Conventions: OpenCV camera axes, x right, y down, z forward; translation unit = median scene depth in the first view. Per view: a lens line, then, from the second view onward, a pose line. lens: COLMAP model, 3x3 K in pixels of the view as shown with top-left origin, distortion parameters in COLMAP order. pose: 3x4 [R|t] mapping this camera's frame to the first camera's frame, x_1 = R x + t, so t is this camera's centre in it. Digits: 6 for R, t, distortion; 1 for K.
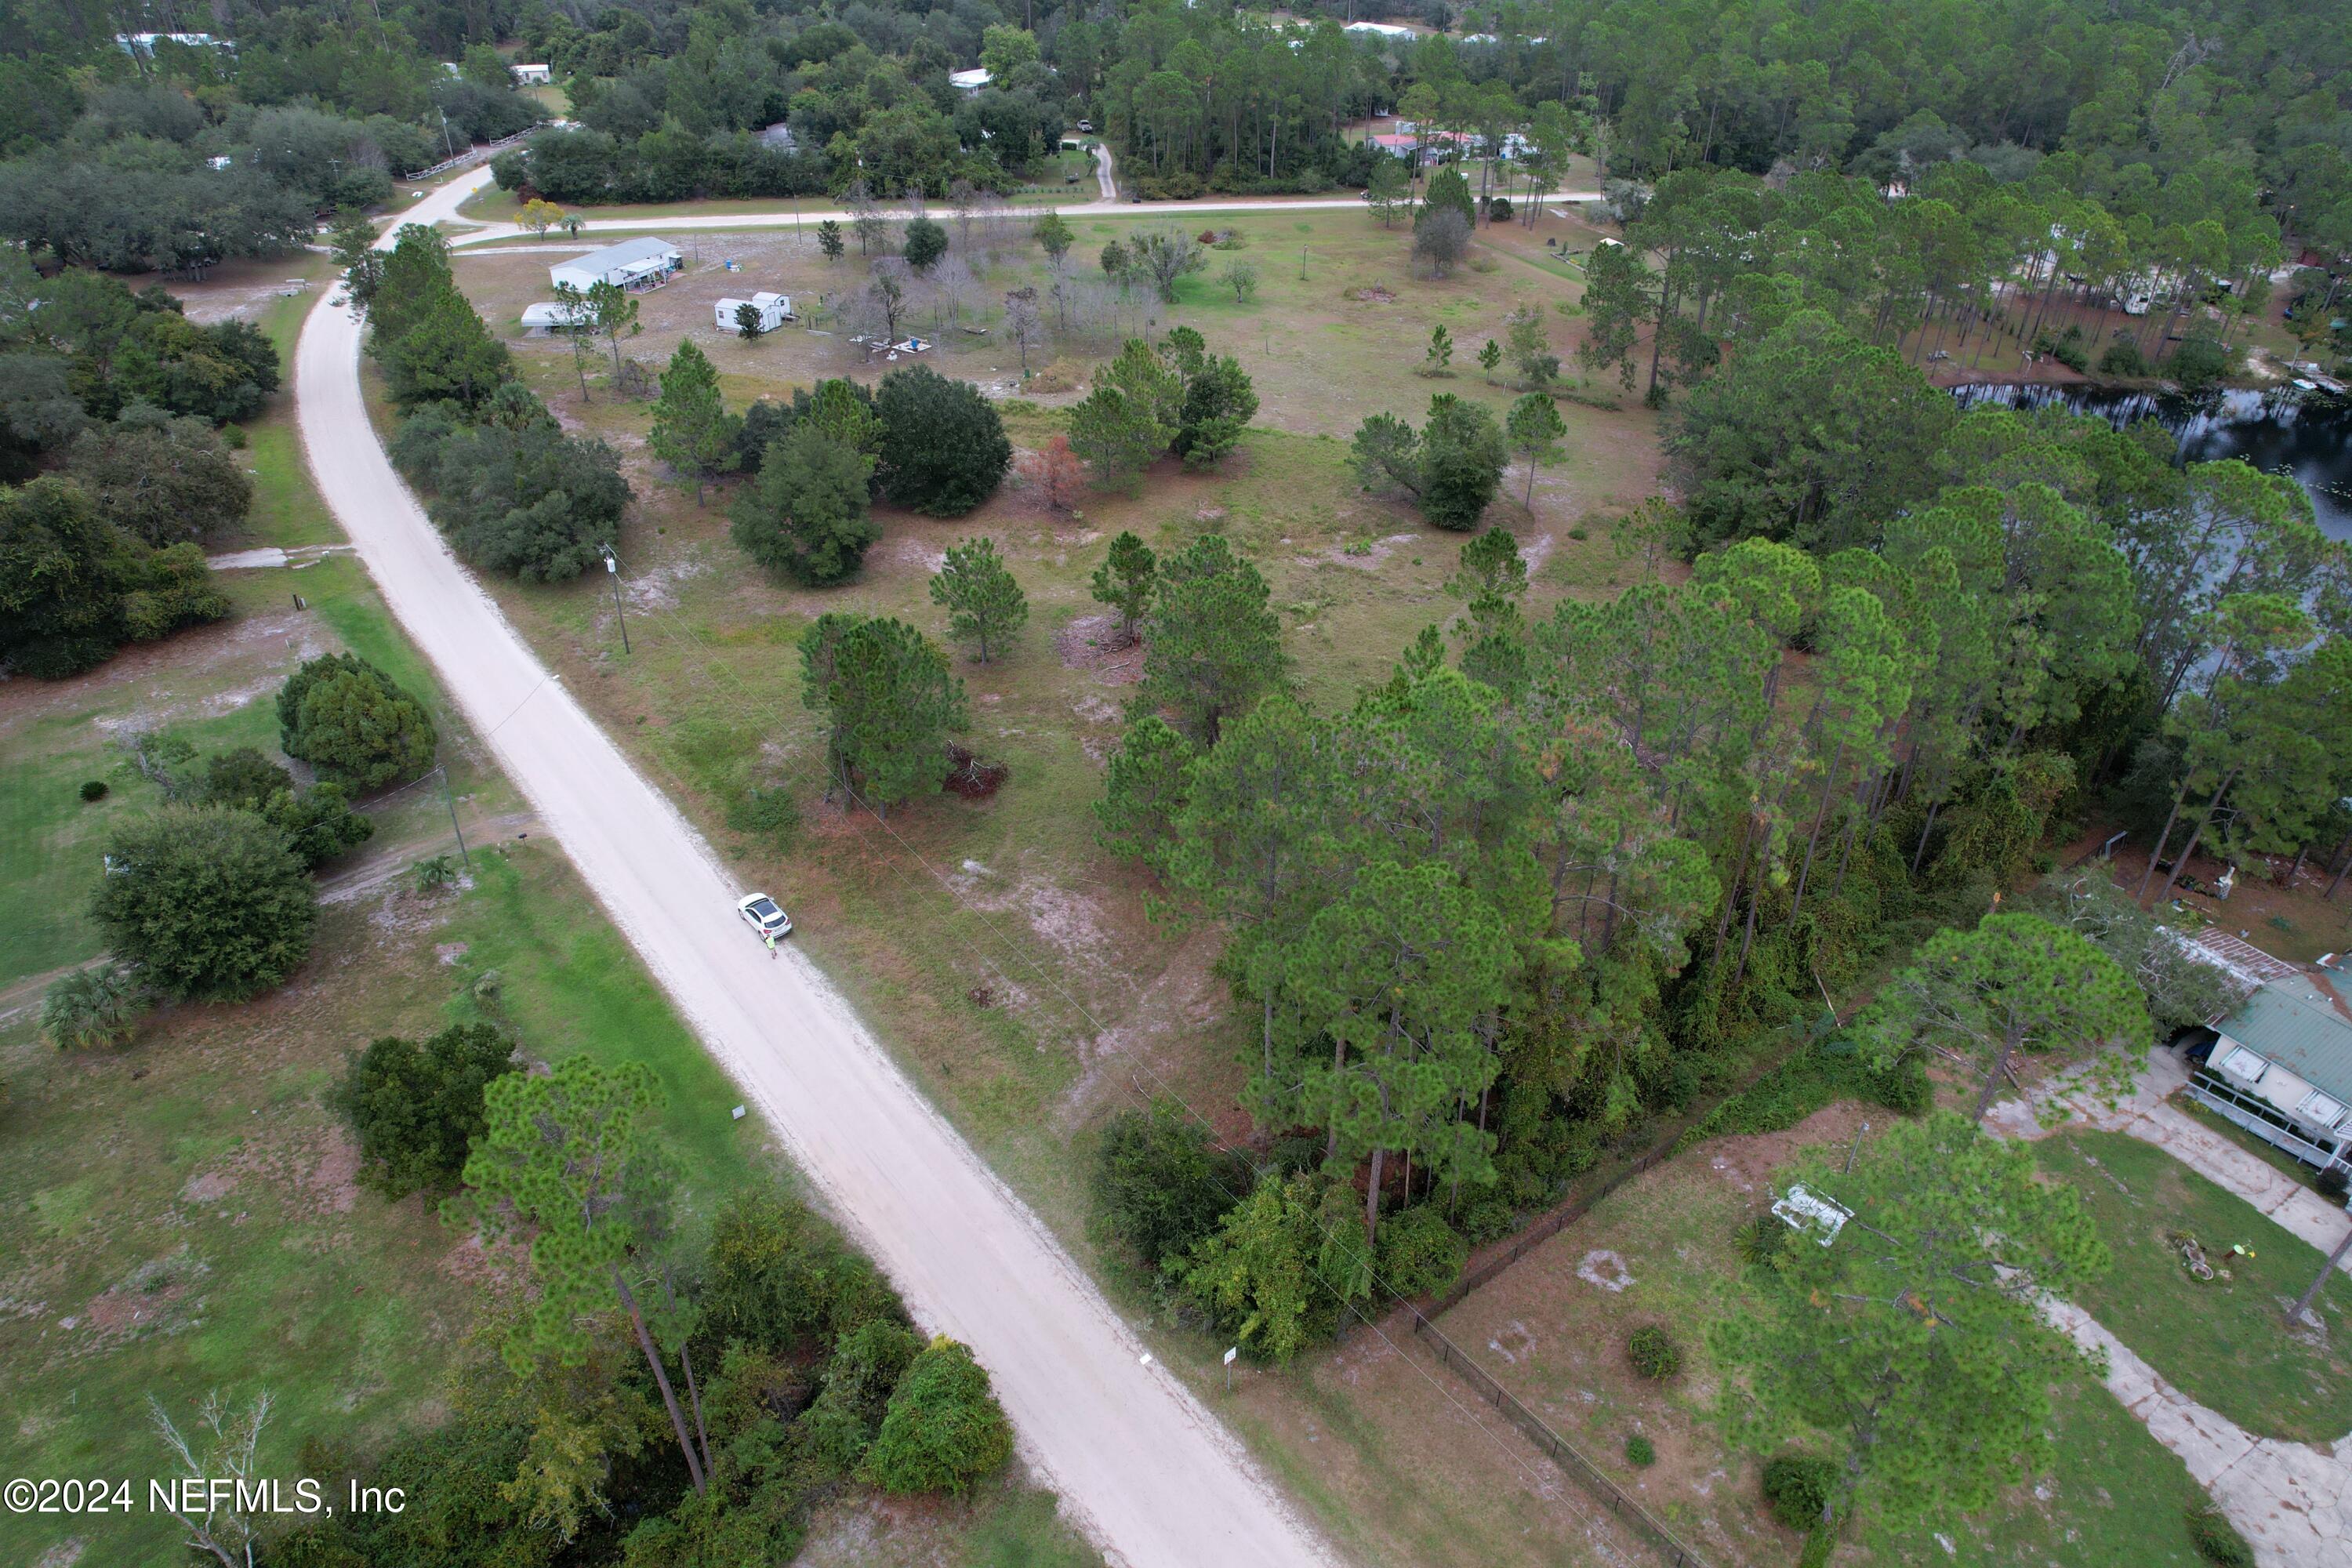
lens RADIAL K [[1503.6, 0, 1180.9], [0, 1503.6, 787.1], [0, 0, 1]] dist [-0.073230, 0.065446]
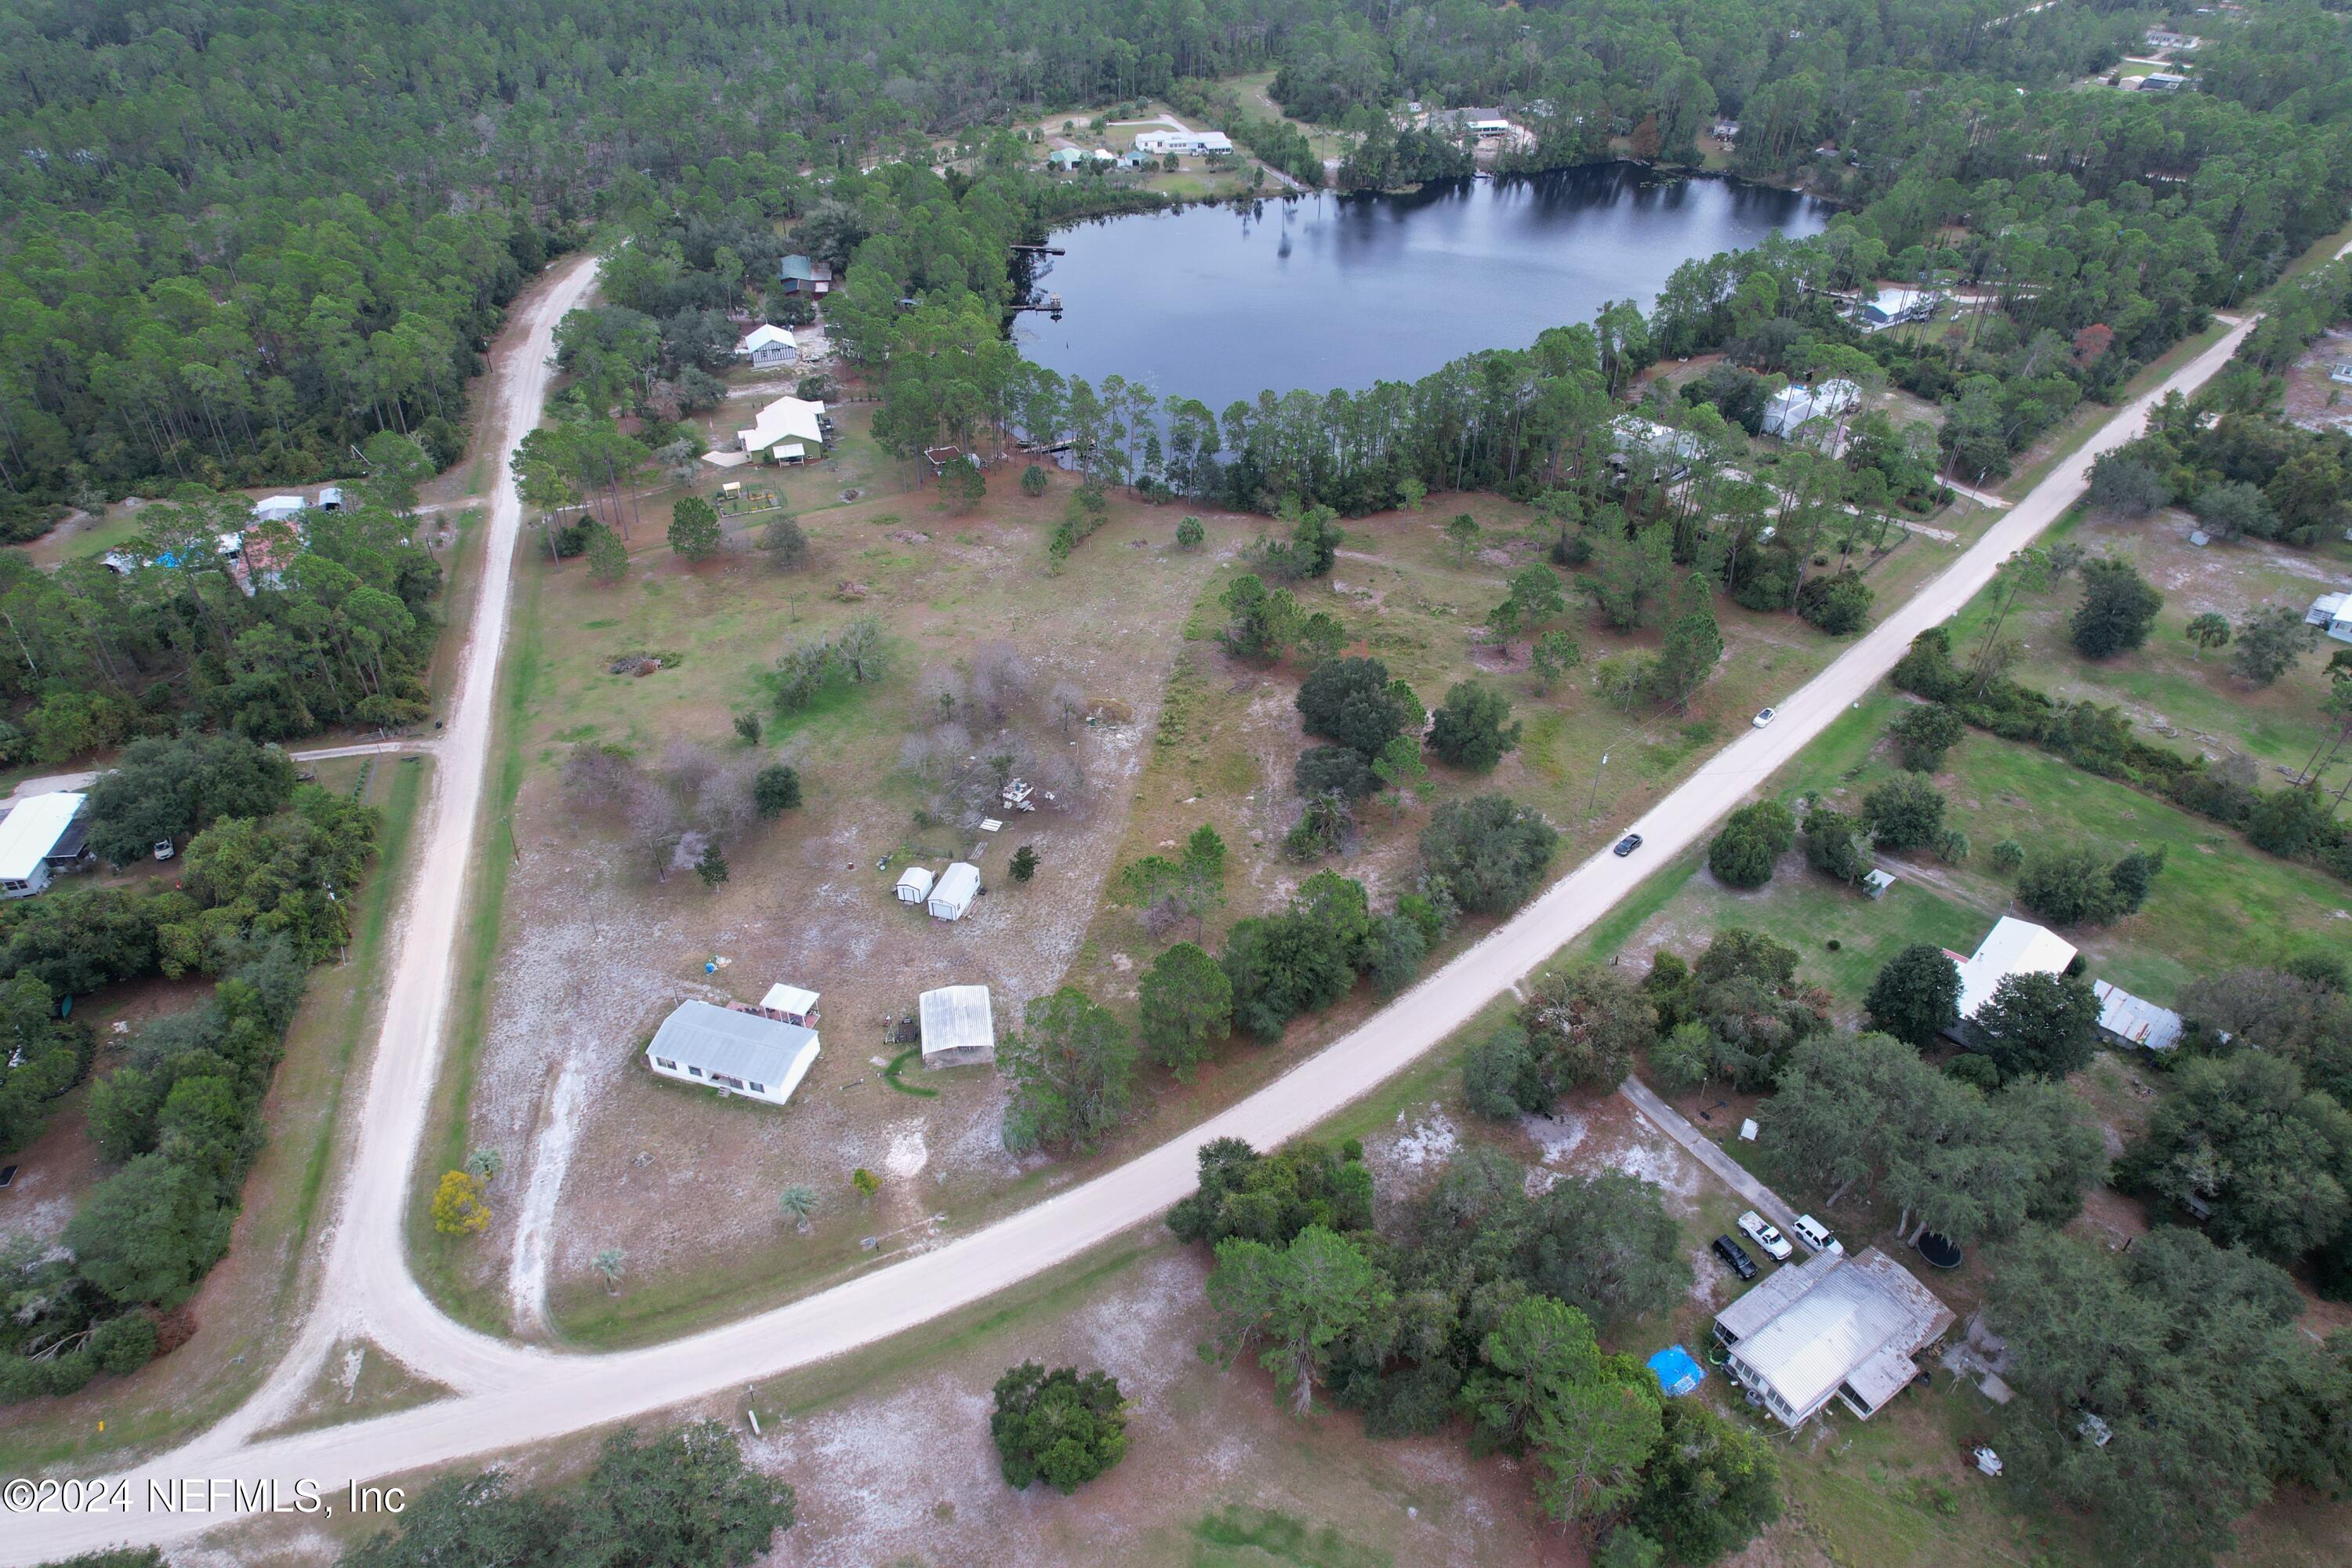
lens RADIAL K [[1503.6, 0, 1197.3], [0, 1503.6, 766.6], [0, 0, 1]] dist [-0.073230, 0.065446]
pose [[-0.119243, -0.588630, 0.799560, -2.324088], [0.537023, 0.639104, 0.550593, -1.832096], [-0.835097, 0.495037, 0.239899, 1.311374]]
